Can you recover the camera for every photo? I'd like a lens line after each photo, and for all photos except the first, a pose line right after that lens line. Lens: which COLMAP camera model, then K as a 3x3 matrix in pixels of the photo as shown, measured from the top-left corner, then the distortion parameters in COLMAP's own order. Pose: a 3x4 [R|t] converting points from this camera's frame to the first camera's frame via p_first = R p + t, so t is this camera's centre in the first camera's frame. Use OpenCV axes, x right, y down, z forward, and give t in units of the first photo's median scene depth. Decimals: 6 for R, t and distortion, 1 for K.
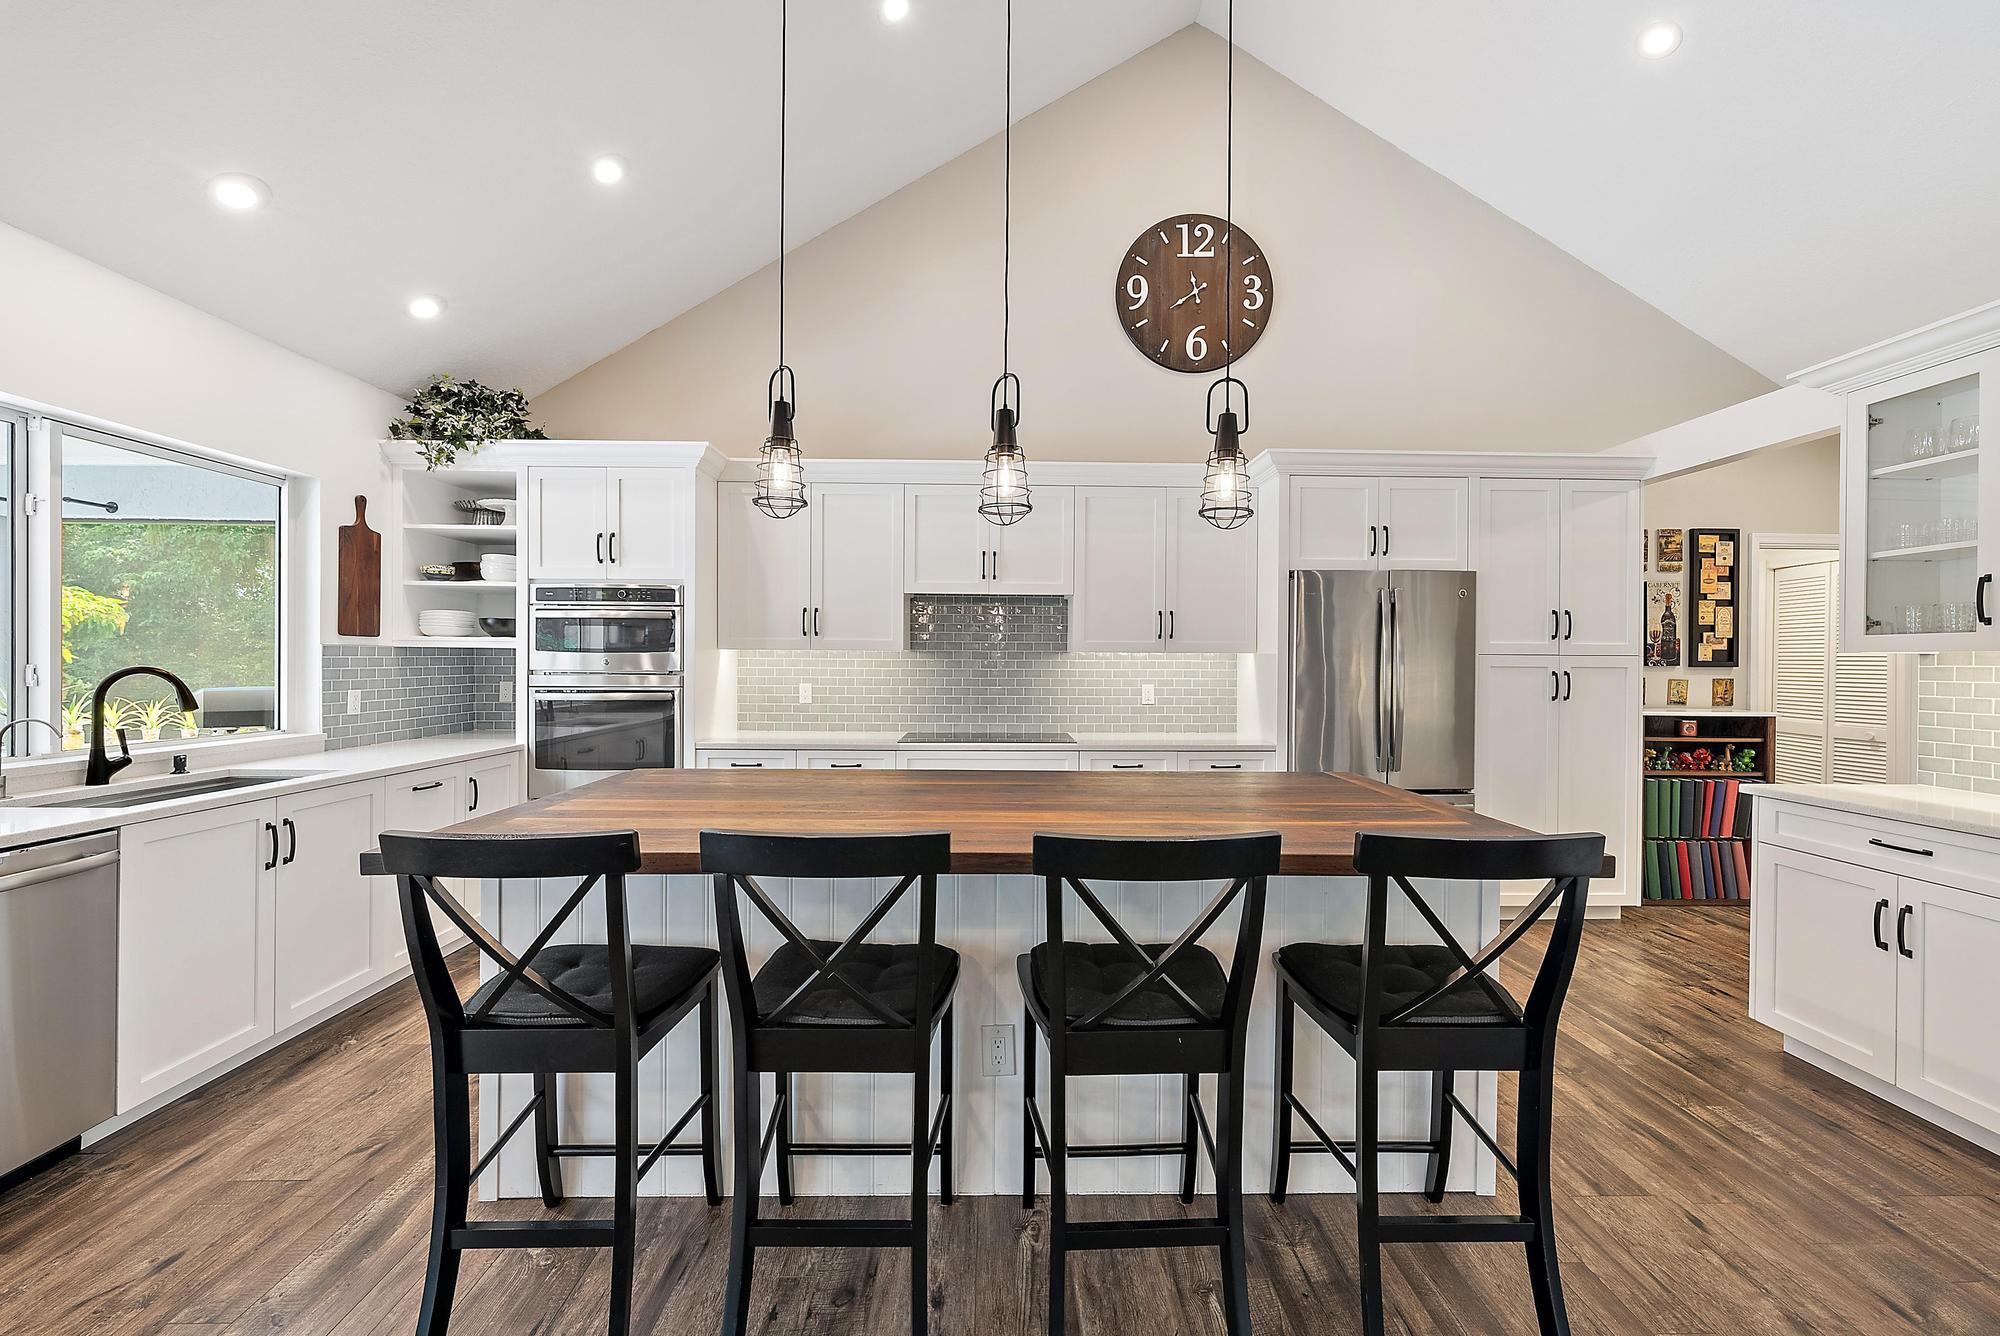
lens RADIAL K [[802.0, 0, 1018.4], [0, 802.0, 660.1], [0, 0, 1]] dist [-0.002854, -0.000003]
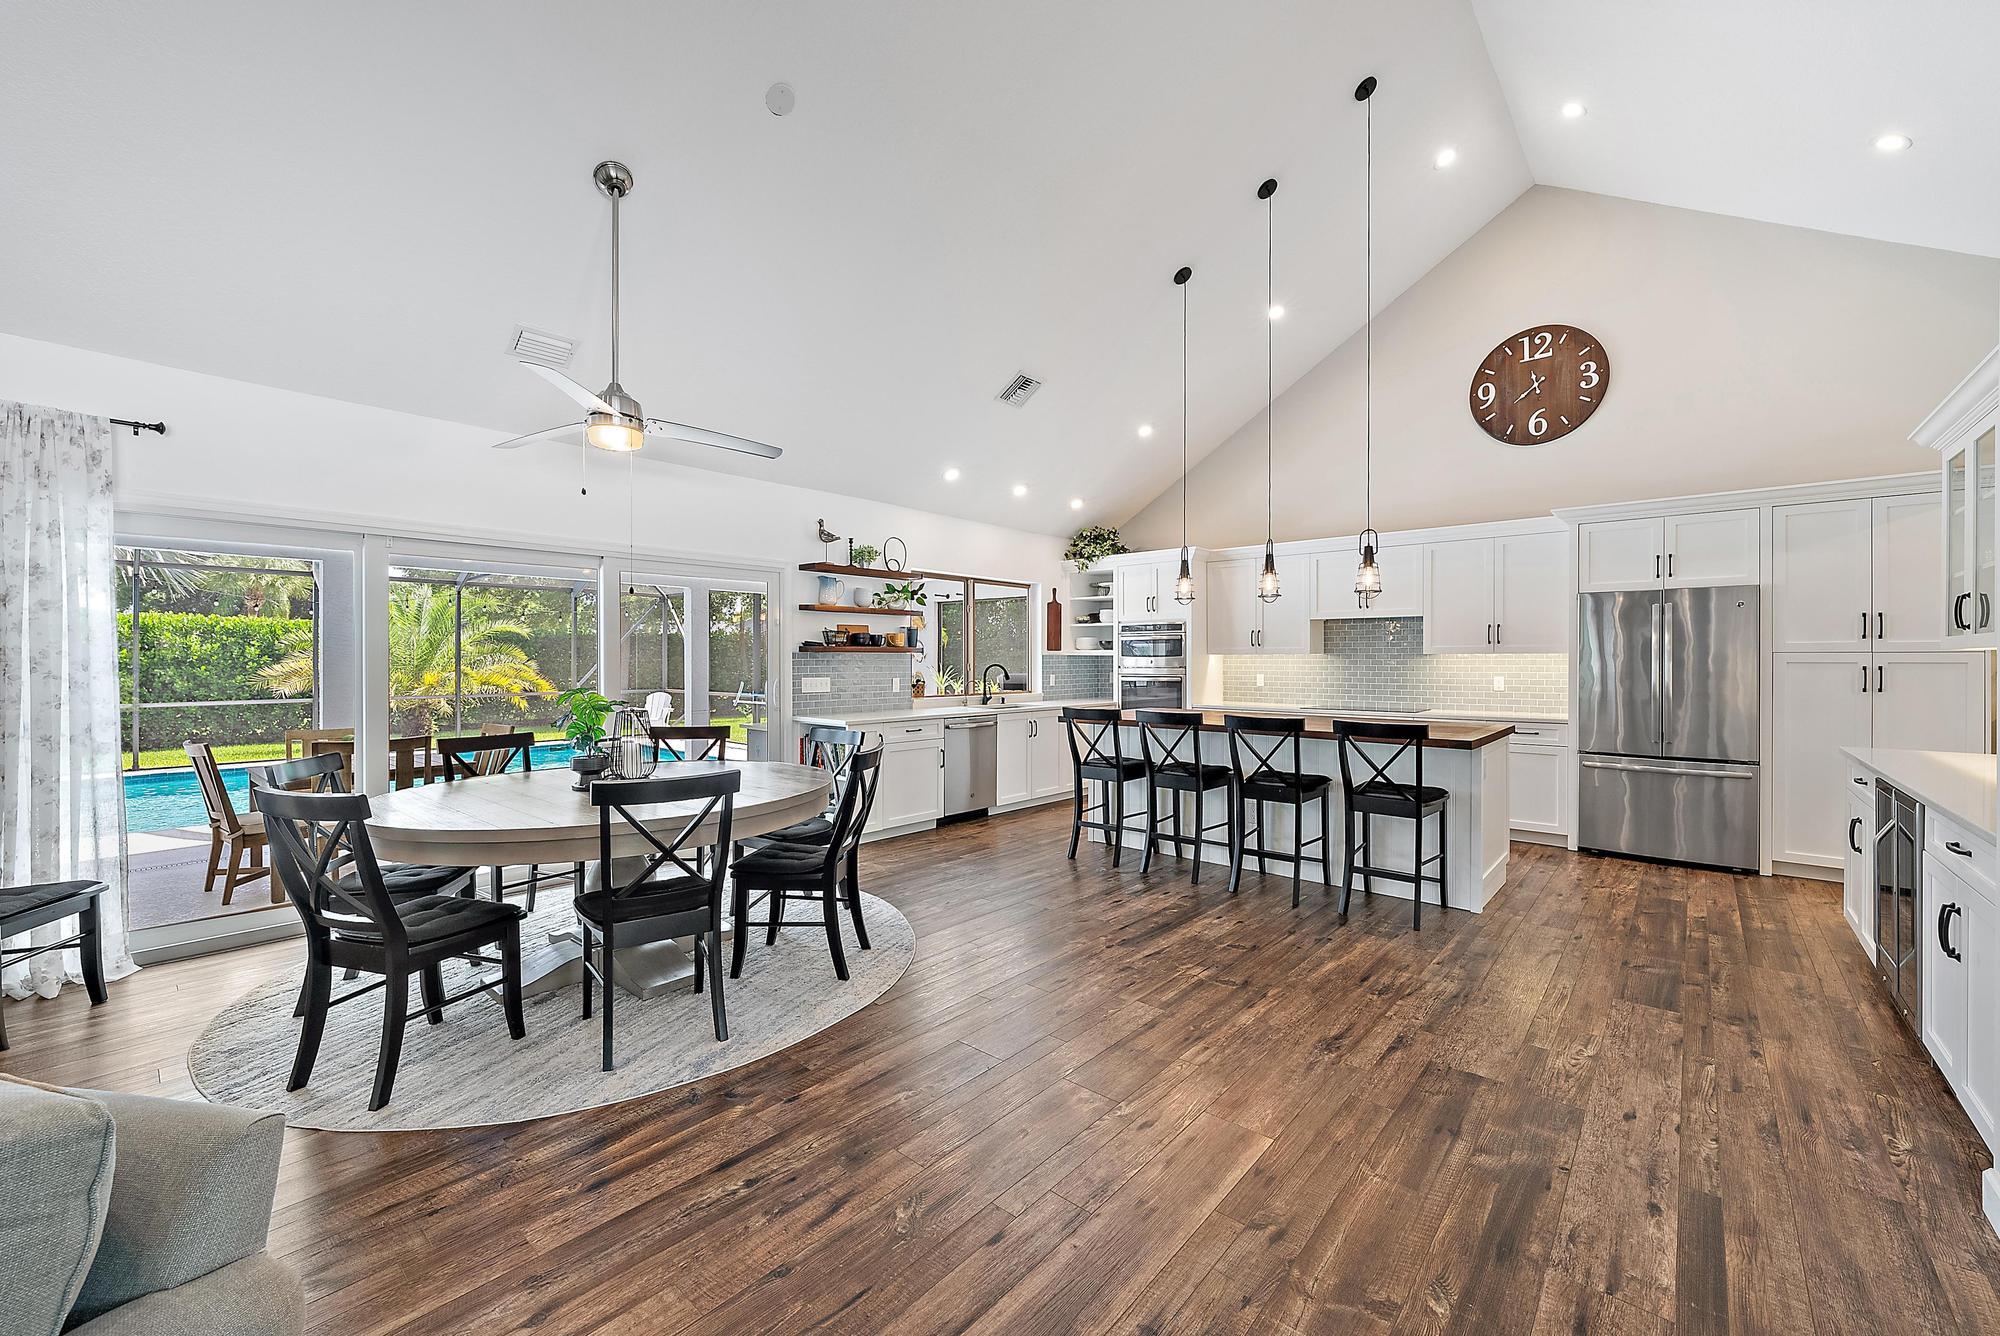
lens RADIAL K [[786.9, 0, 995.6], [0, 786.9, 665.4], [0, 0, 1]] dist [-0.002531, -0.000080]
pose [[0.727150, -0.001143, -0.686477, 0.529242], [0.005285, 0.999978, 0.003933, 0.001397], [0.686458, -0.006488, 0.727140, -0.665045]]
